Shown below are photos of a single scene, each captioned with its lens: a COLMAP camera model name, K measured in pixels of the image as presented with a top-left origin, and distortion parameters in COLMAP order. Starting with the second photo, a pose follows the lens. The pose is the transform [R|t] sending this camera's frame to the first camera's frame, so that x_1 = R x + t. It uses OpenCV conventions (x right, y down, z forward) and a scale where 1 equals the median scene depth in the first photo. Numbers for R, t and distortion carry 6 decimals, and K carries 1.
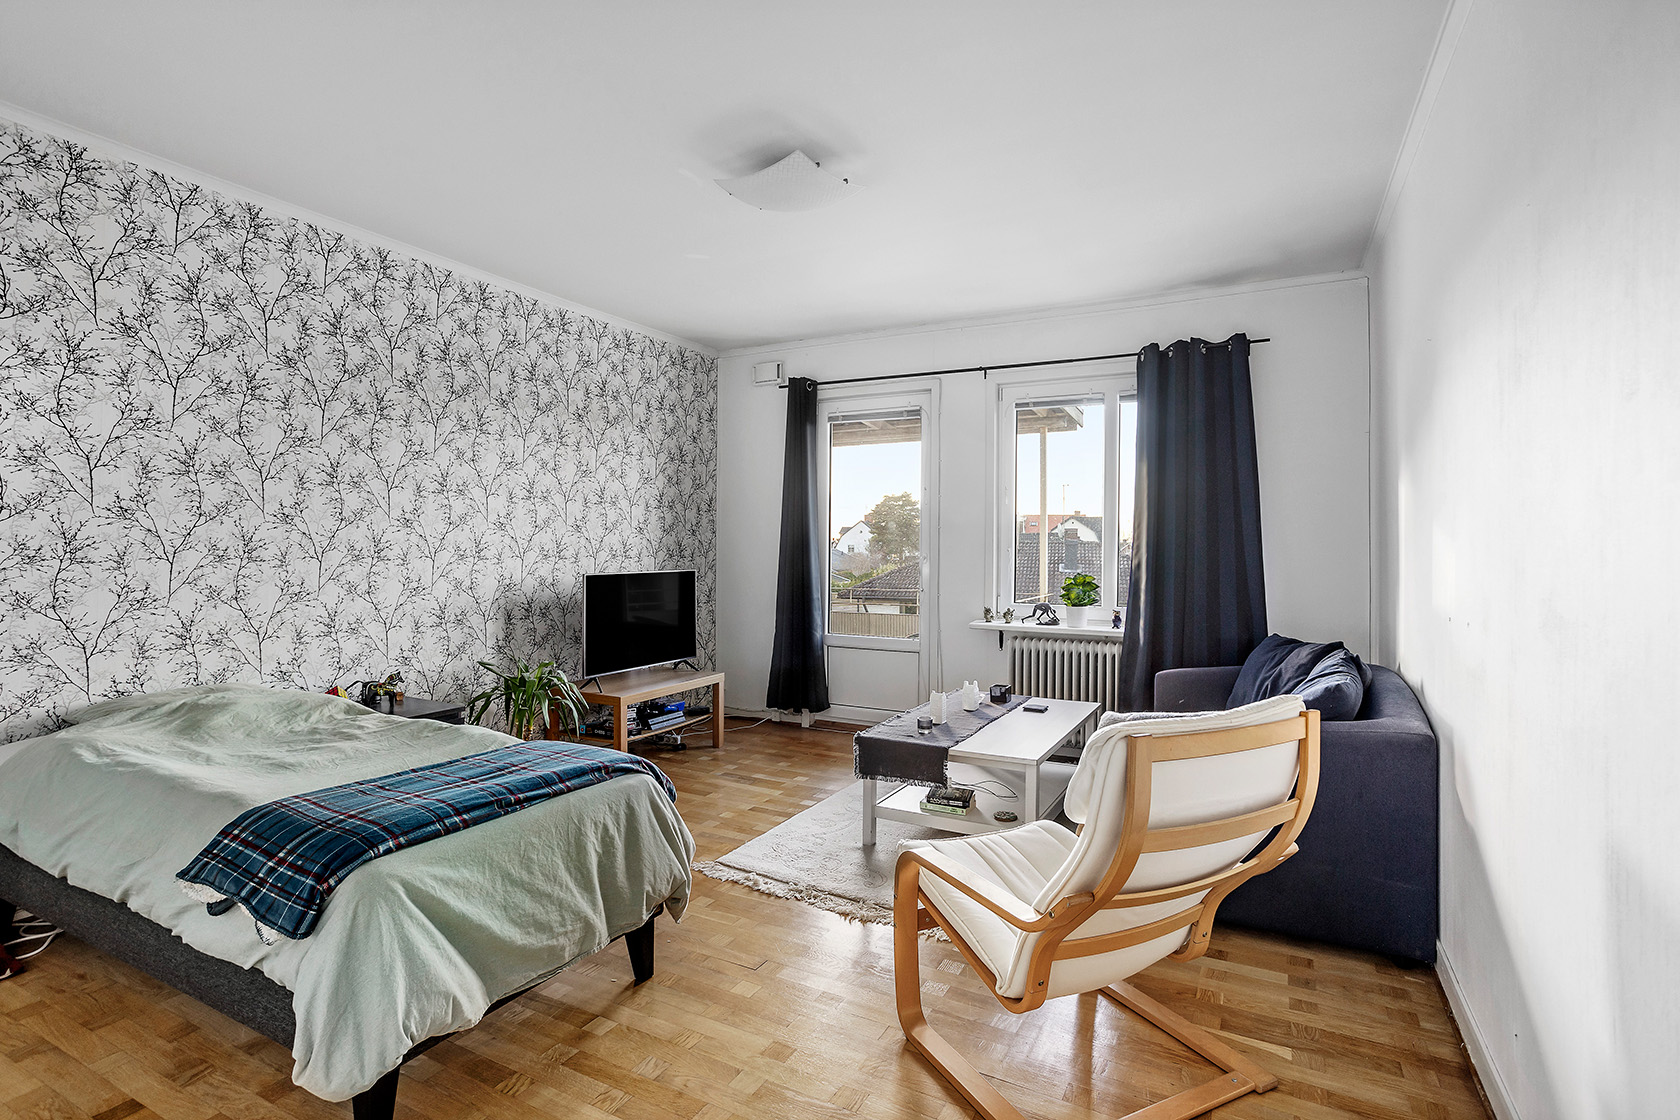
lens RADIAL K [[827.5, 0, 847.1], [0, 827.5, 544.8], [0, 0, 1]] dist [0.001289, 0.000760]
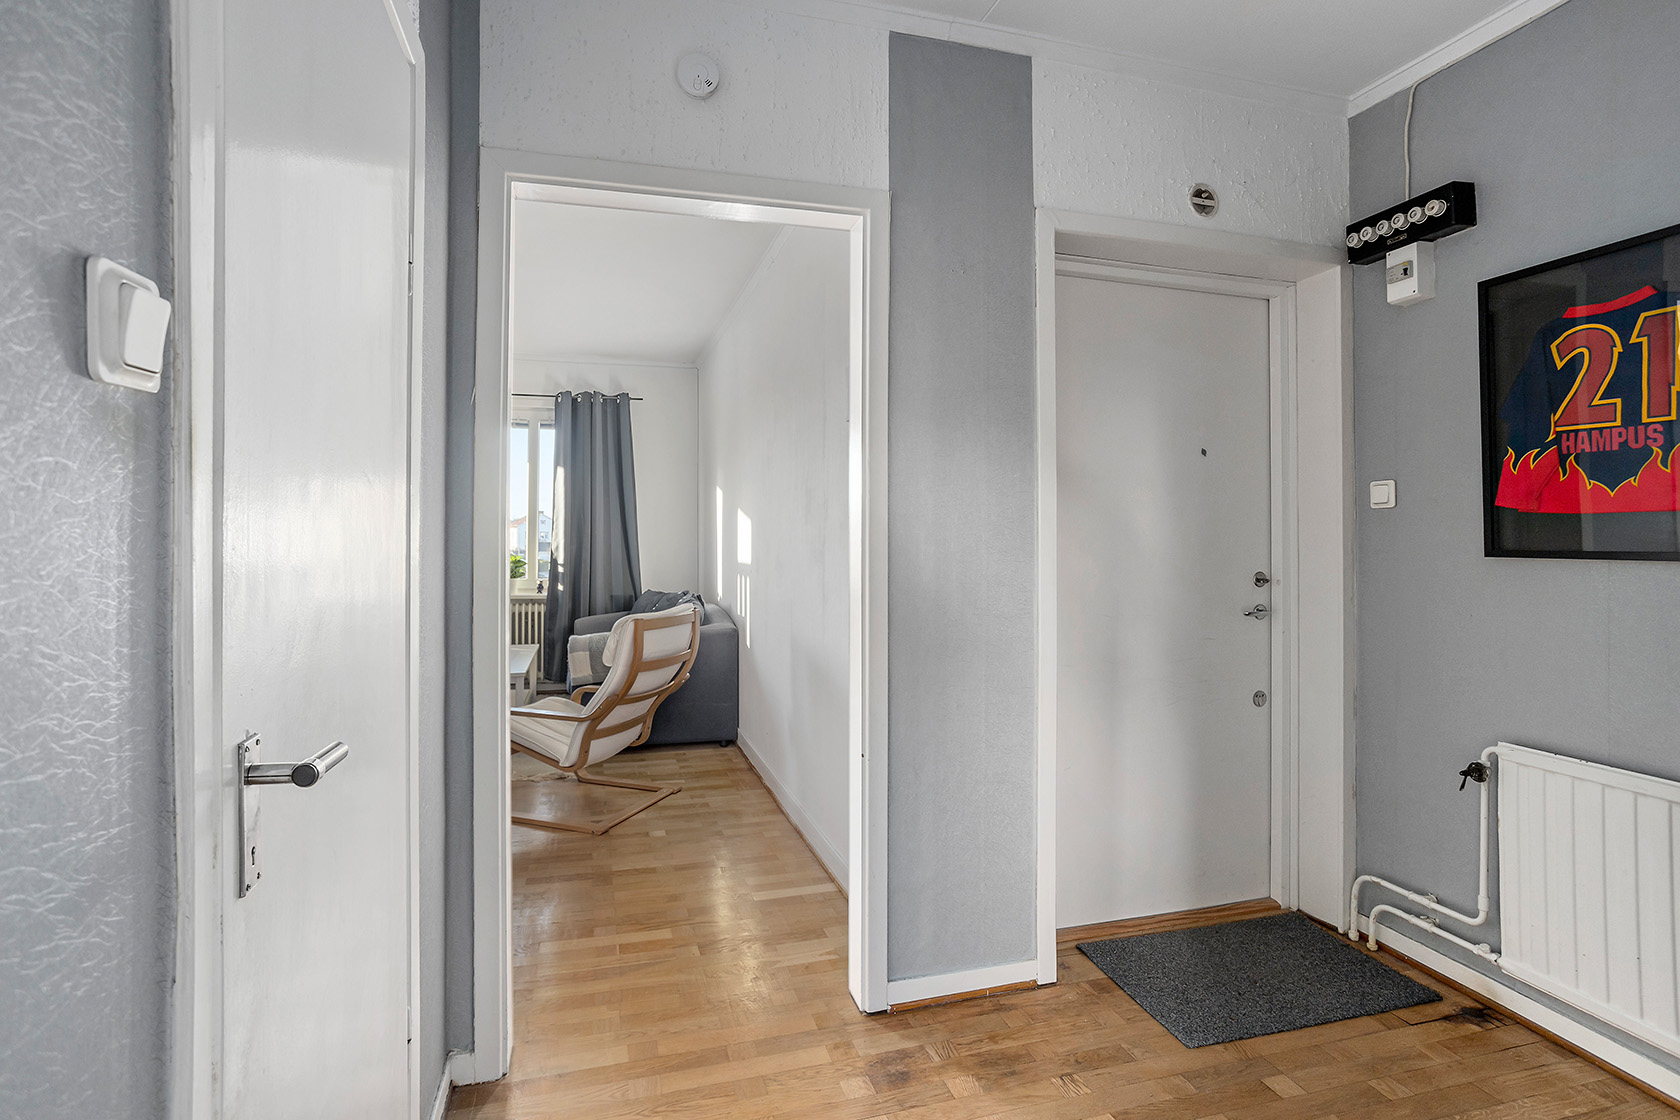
lens RADIAL K [[827.5, 0, 837.1], [0, 827.5, 544.3], [0, 0, 1]] dist [0.001289, 0.000760]
pose [[0.716865, -0.007549, 0.697171, -0.297670], [-0.002522, 0.999907, 0.013420, 0.000160], [-0.697207, -0.011378, 0.716780, -0.350021]]
